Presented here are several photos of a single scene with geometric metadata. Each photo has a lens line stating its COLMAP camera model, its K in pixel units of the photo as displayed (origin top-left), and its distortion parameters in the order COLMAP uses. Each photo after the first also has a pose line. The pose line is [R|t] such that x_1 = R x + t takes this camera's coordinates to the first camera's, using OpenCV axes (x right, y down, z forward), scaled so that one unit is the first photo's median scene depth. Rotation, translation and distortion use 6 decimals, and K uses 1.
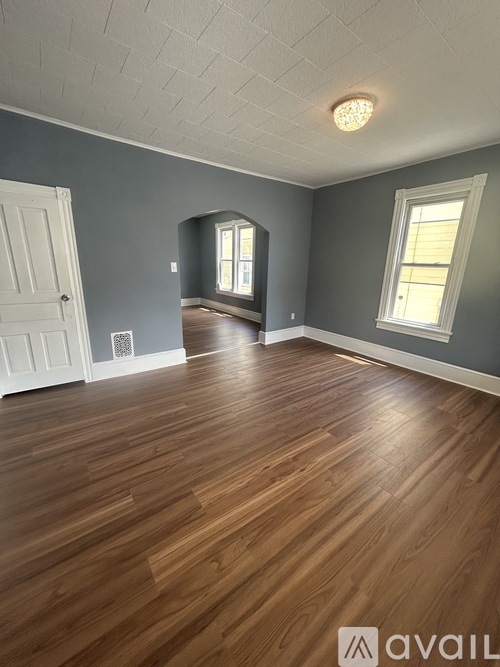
lens RADIAL K [[268.6, 0, 248.5], [0, 268.6, 333.3], [0, 0, 1]] dist [0.003513, 0.000334]
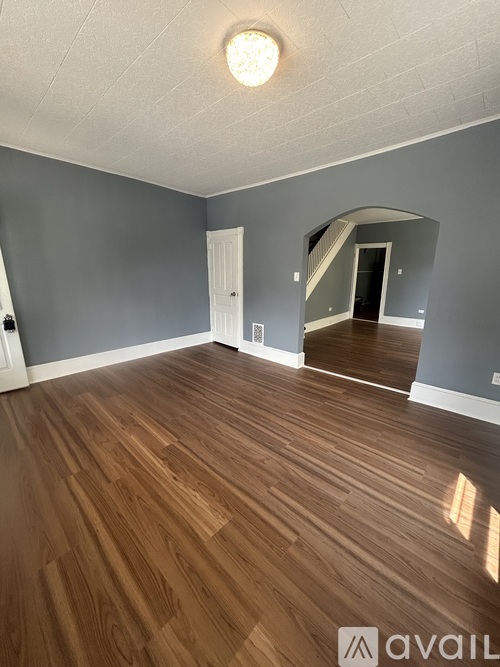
lens RADIAL K [[268.6, 0, 250.9], [0, 268.6, 334.0], [0, 0, 1]] dist [0.003513, 0.000334]
pose [[0.182692, 0.207295, -0.961068, 0.833214], [-0.253372, 0.954429, 0.157699, -0.161177], [0.949961, 0.214697, 0.226889, 0.681679]]
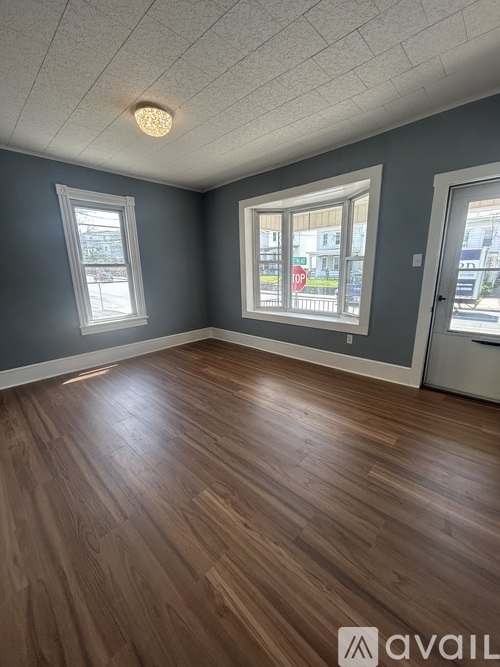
lens RADIAL K [[268.6, 0, 251.1], [0, 268.6, 333.7], [0, 0, 1]] dist [0.003513, 0.000334]
pose [[-0.183679, -0.253508, 0.949735, -0.613821], [0.270419, 0.915862, 0.296766, -0.177871], [-0.945058, 0.311336, -0.099672, 0.688769]]
